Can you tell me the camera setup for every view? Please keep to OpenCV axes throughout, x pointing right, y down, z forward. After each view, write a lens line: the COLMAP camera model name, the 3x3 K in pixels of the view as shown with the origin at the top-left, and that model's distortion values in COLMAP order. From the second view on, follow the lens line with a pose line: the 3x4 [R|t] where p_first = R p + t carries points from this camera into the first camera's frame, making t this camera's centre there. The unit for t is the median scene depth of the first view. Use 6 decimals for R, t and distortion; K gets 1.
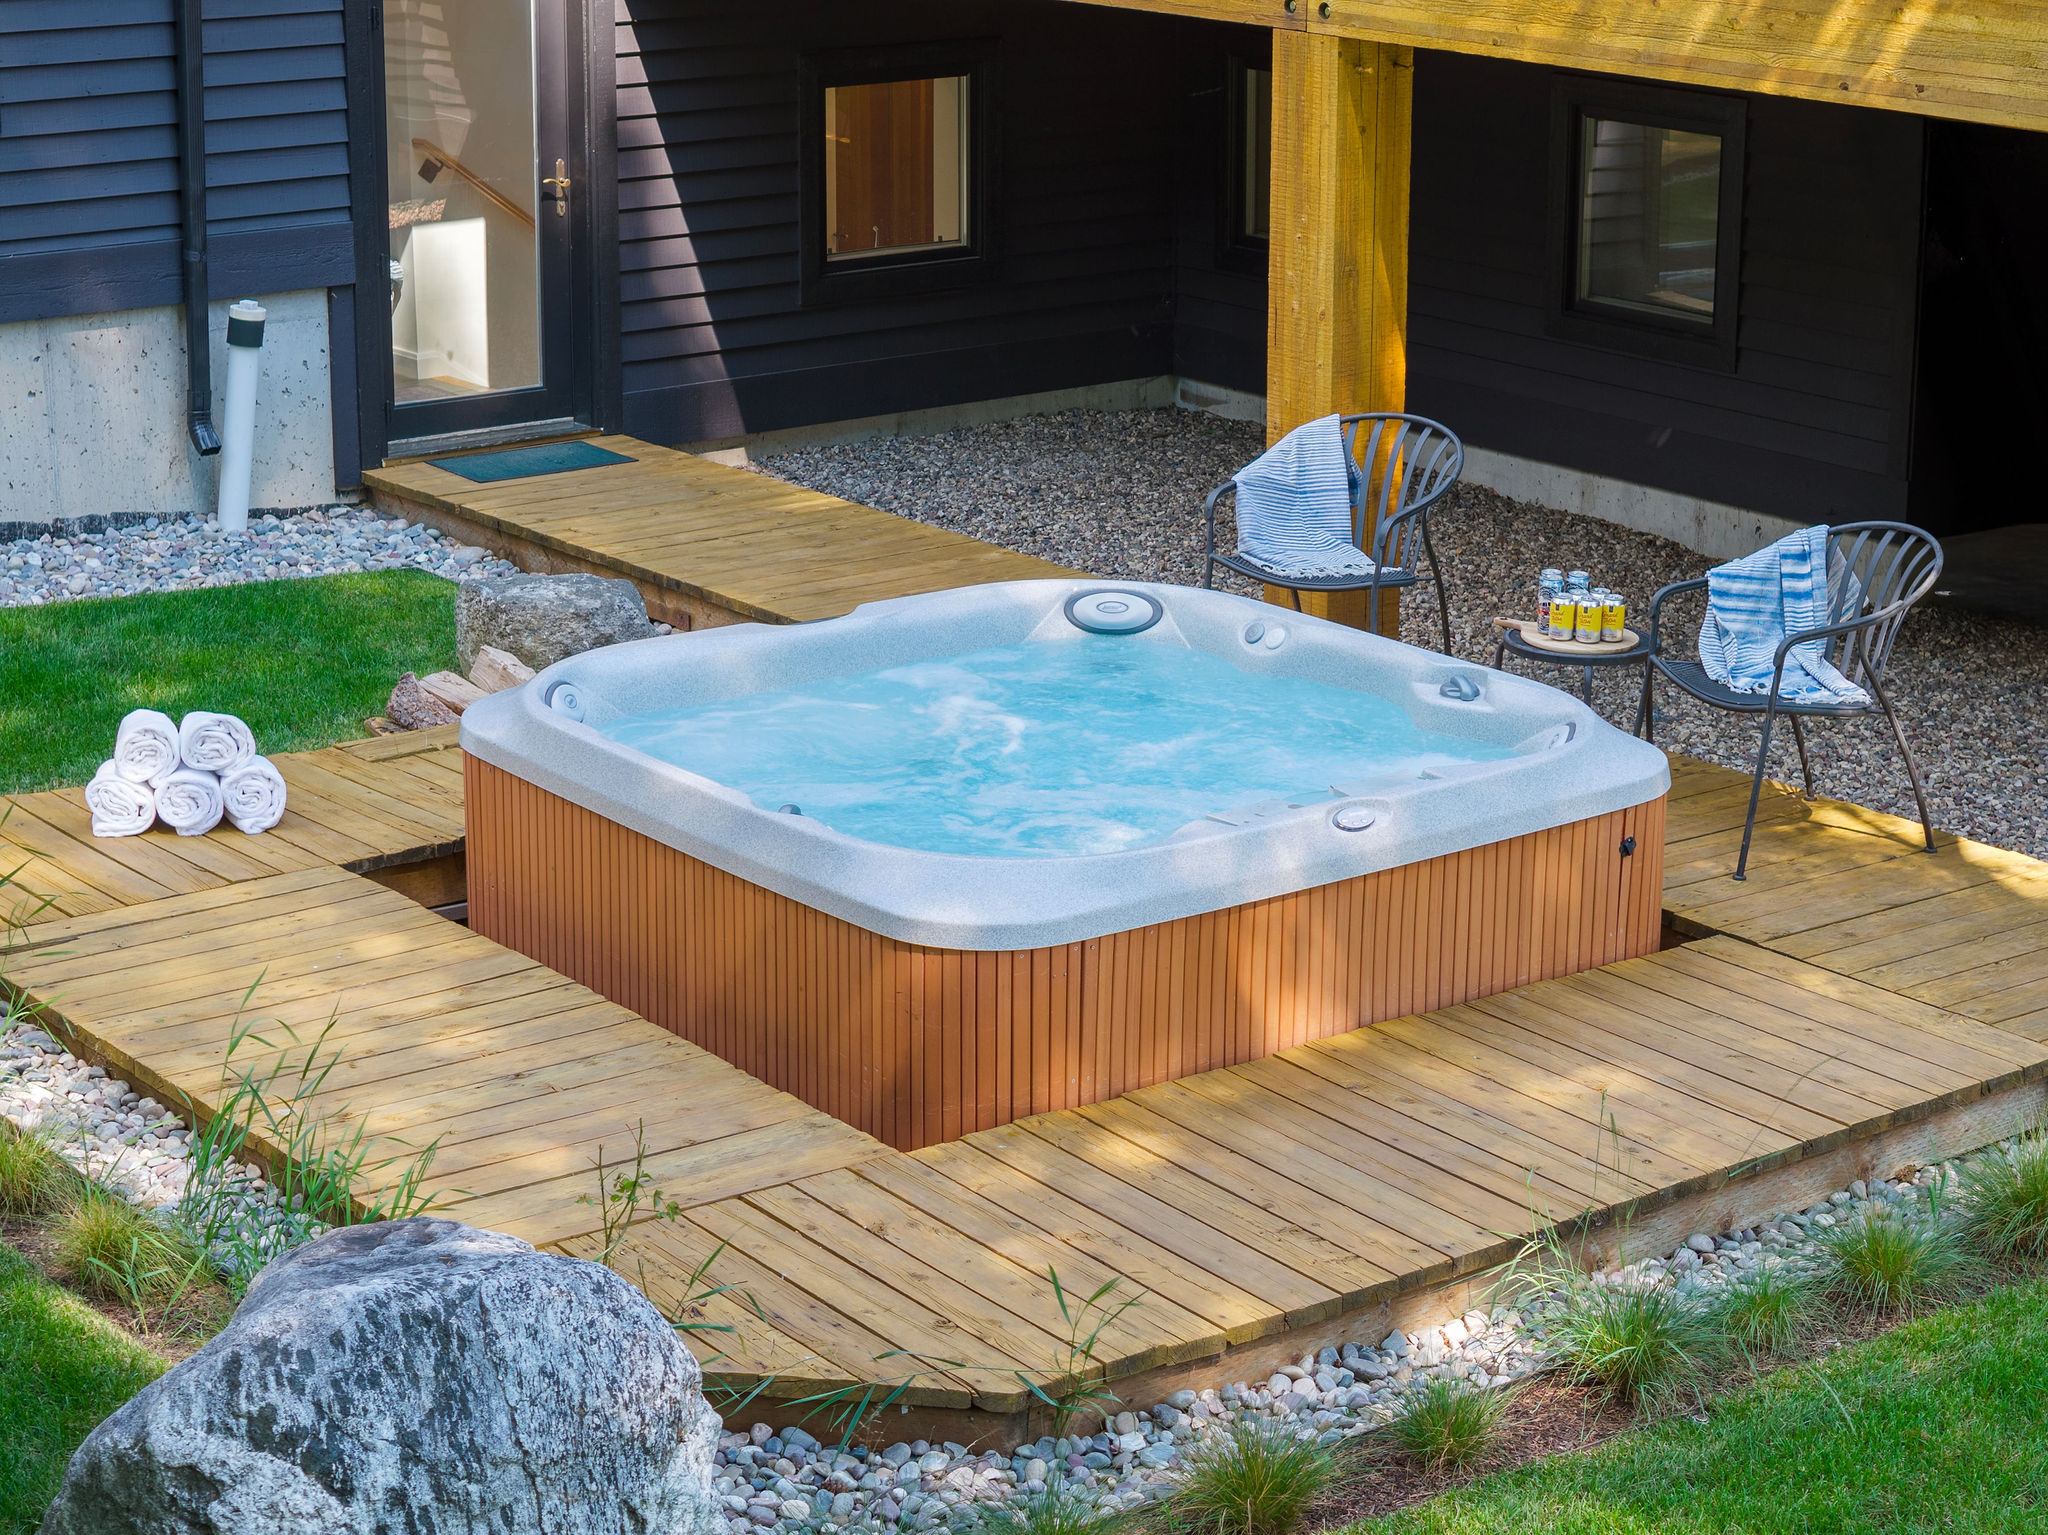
lens RADIAL K [[4146.0, 0, 1024.0], [0, 4146.0, 767.5], [0, 0, 1]] dist [-0.218949, 0.995768]
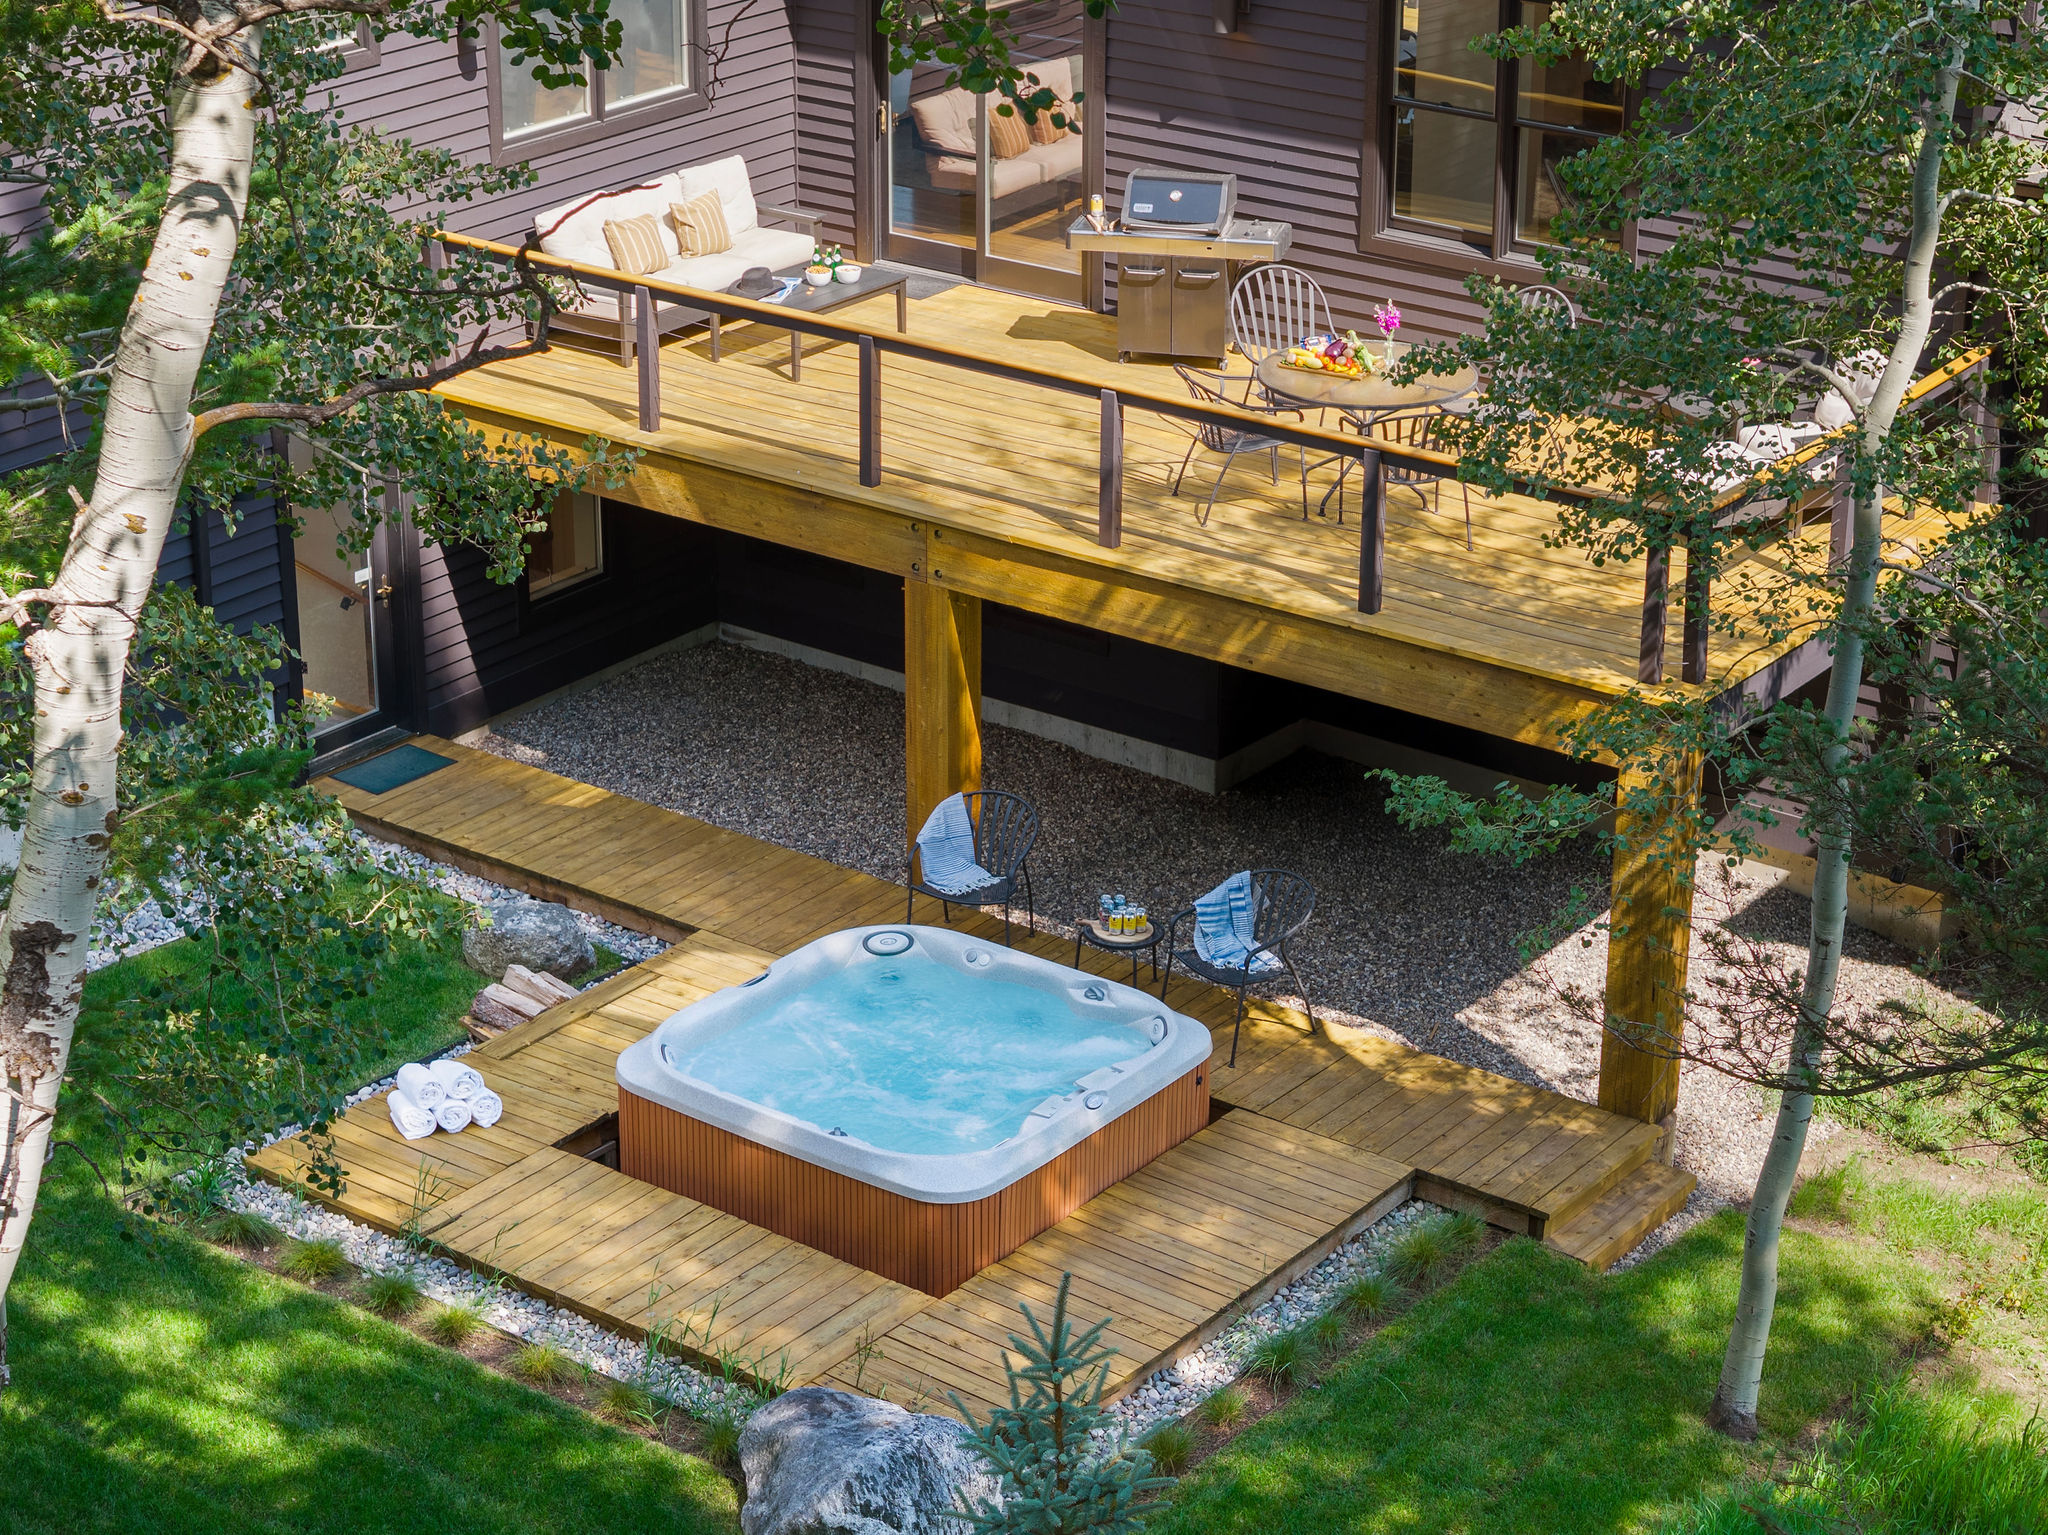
lens RADIAL K [[4146.0, 0, 1024.0], [0, 4146.0, 767.5], [0, 0, 1]] dist [-0.218949, 0.995768]
pose [[0.962378, -0.103202, 0.251351, -0.413623], [0.072959, 0.989238, 0.126825, -0.376551], [-0.261734, -0.103716, 0.959551, -0.897430]]
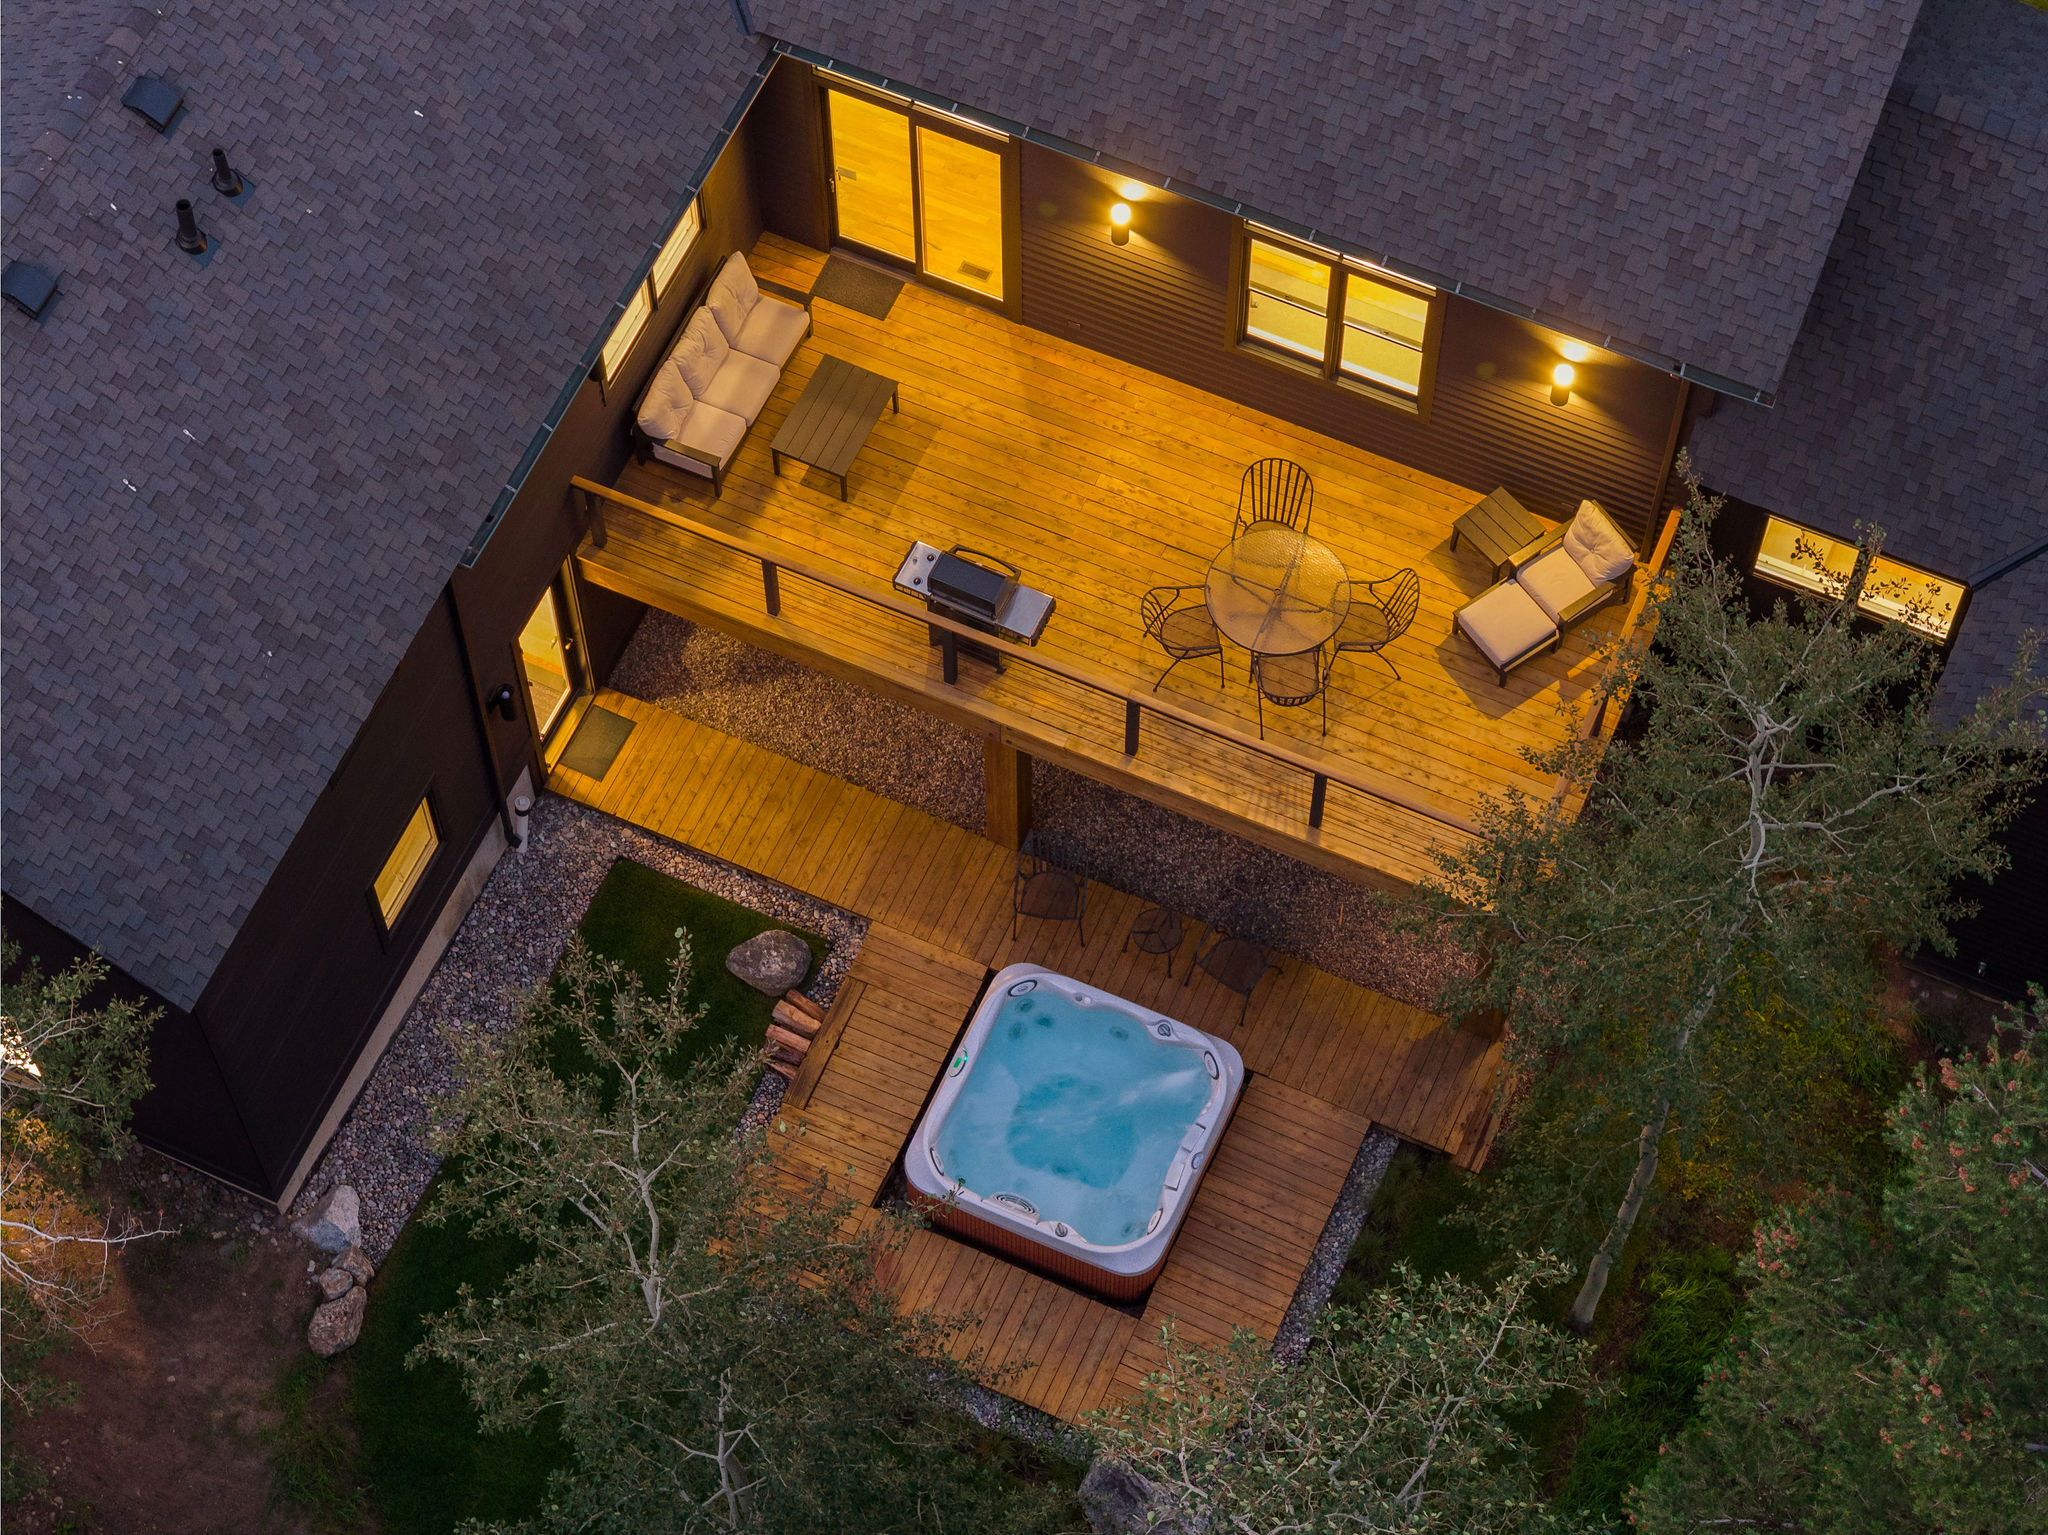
lens RADIAL K [[4146.0, 0, 1024.0], [0, 4146.0, 767.5], [0, 0, 1]] dist [-0.218949, 0.995768]
pose [[0.880639, -0.422461, 0.214480, -0.604037], [0.139258, 0.663496, 0.735105, -2.558215], [-0.452860, -0.617494, 0.643132, -0.940552]]
